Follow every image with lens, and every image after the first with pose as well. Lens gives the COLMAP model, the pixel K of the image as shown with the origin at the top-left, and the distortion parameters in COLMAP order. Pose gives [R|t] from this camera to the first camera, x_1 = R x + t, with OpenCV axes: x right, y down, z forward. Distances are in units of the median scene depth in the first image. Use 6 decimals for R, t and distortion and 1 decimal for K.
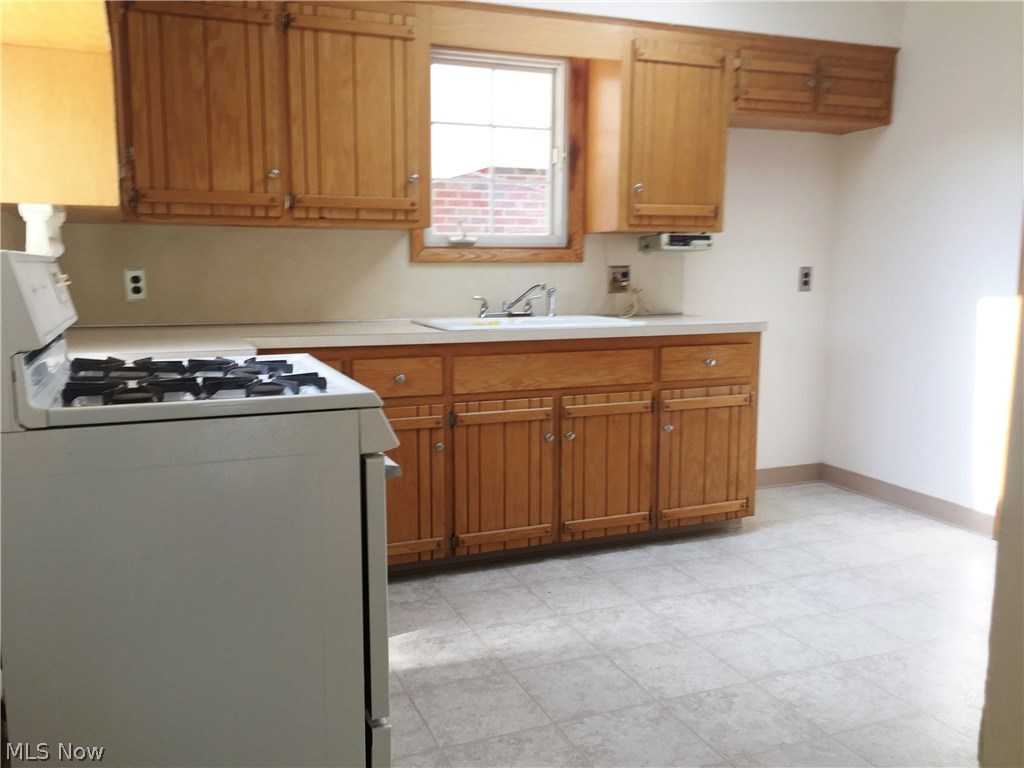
lens RADIAL K [[864.9, 0, 512.0], [0, 864.9, 384.0], [0, 0, 1]] dist [0.034856, -0.002052]
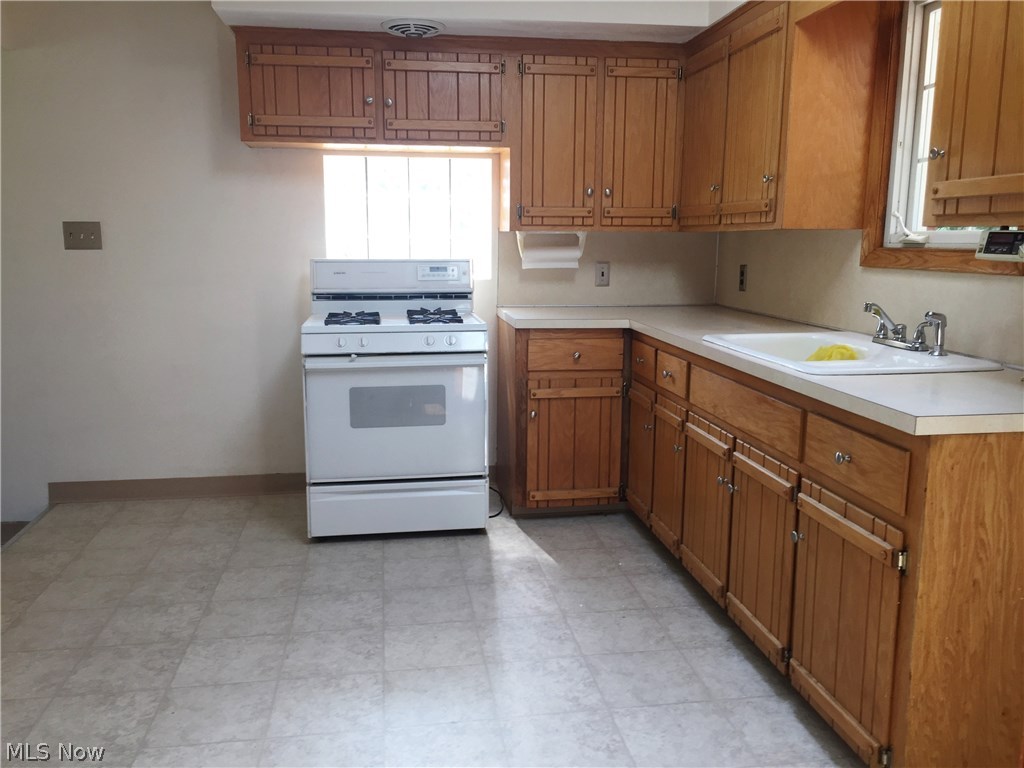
lens RADIAL K [[860.9, 0, 512.0], [0, 860.9, 384.0], [0, 0, 1]] dist [-0.006819, 0.001619]
pose [[-0.226864, 0.162251, -0.960316, 0.891797], [-0.146312, 0.969158, 0.198309, -0.167276], [0.962874, 0.185494, -0.196128, 0.976193]]
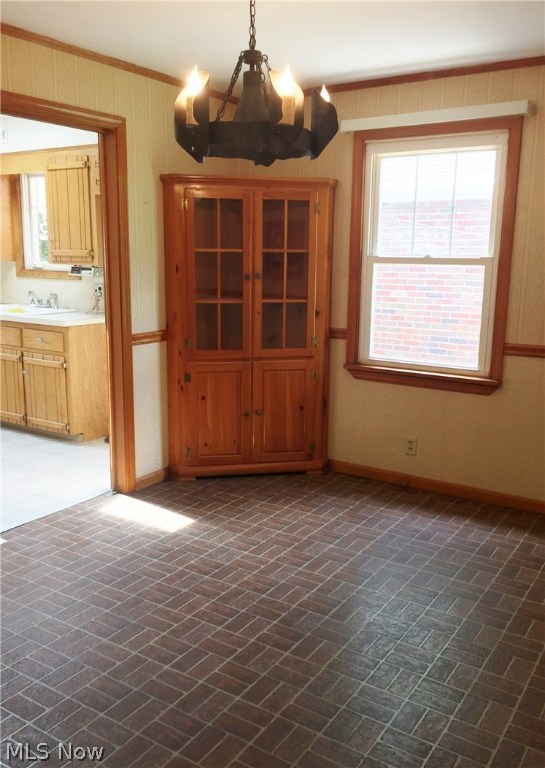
lens RADIAL K [[720.4, 0, 272.5], [0, 720.4, 384.0], [0, 0, 1]] dist [0.088827, -0.000107]
pose [[0.571810, 0.151355, -0.806304, 1.883412], [-0.126298, 0.987358, 0.095774, -0.151966], [0.810606, 0.047071, 0.583697, 0.567196]]
